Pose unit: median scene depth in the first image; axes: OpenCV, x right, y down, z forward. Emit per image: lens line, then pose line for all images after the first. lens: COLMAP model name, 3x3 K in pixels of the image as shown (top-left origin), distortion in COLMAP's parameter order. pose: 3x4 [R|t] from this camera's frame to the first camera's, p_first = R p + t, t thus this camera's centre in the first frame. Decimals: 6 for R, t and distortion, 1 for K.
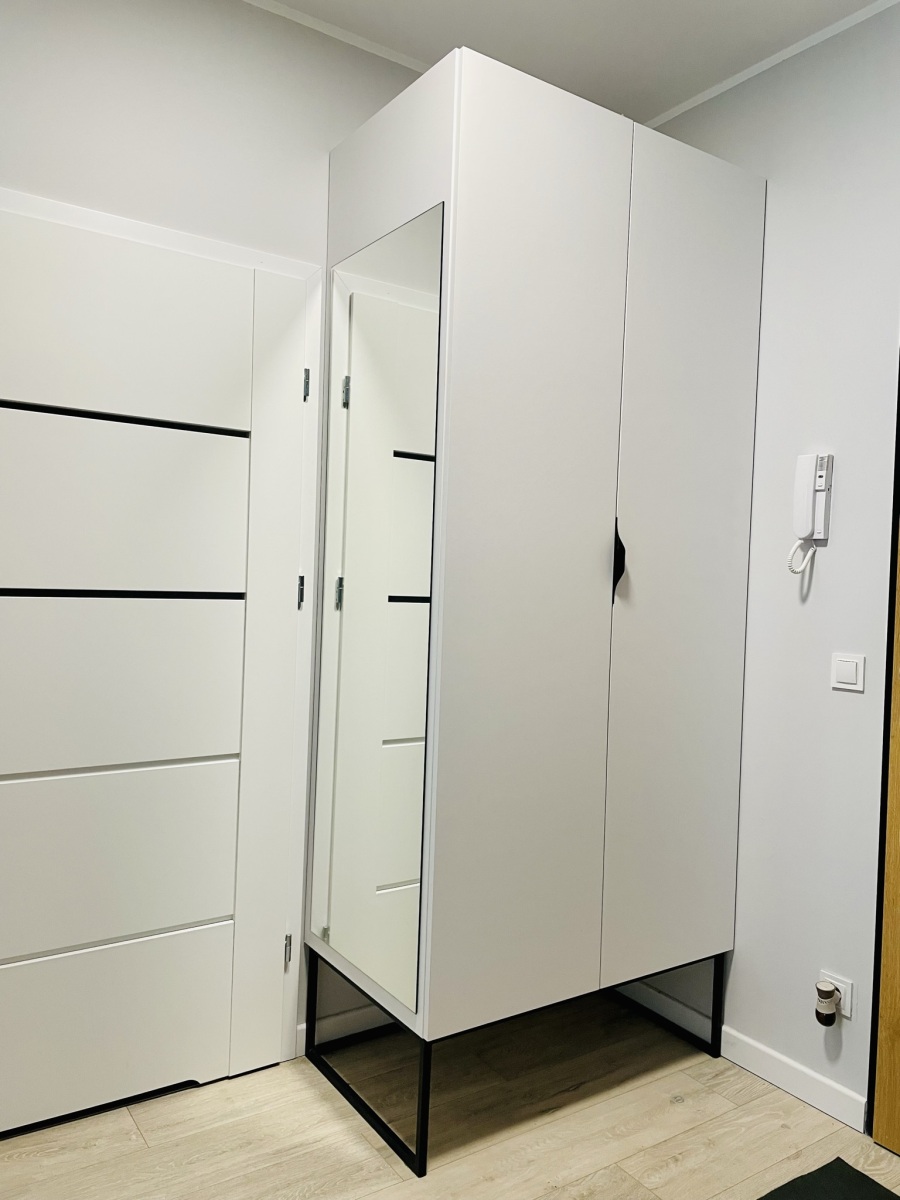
lens RADIAL K [[896.4, 0, 450.0], [0, 896.4, 600.0], [0, 0, 1]] dist [0.096775, -0.108220]
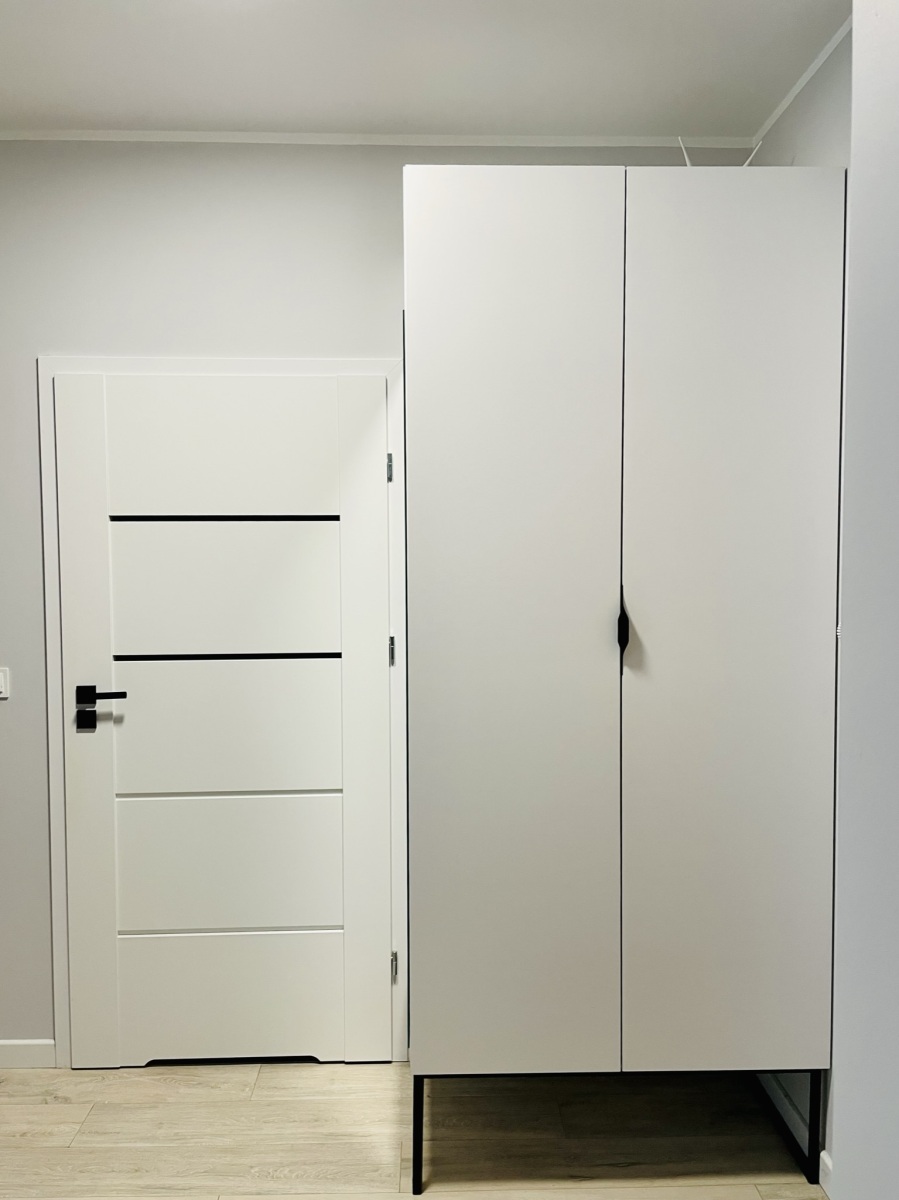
lens RADIAL K [[926.1, 0, 449.5], [0, 926.1, 600.0], [0, 0, 1]] dist [0.094998, -0.089397]
pose [[0.839429, -0.013469, -0.543302, 0.561974], [0.026498, 0.999518, 0.016163, -0.095429], [0.542823, -0.027964, 0.839382, 0.067947]]
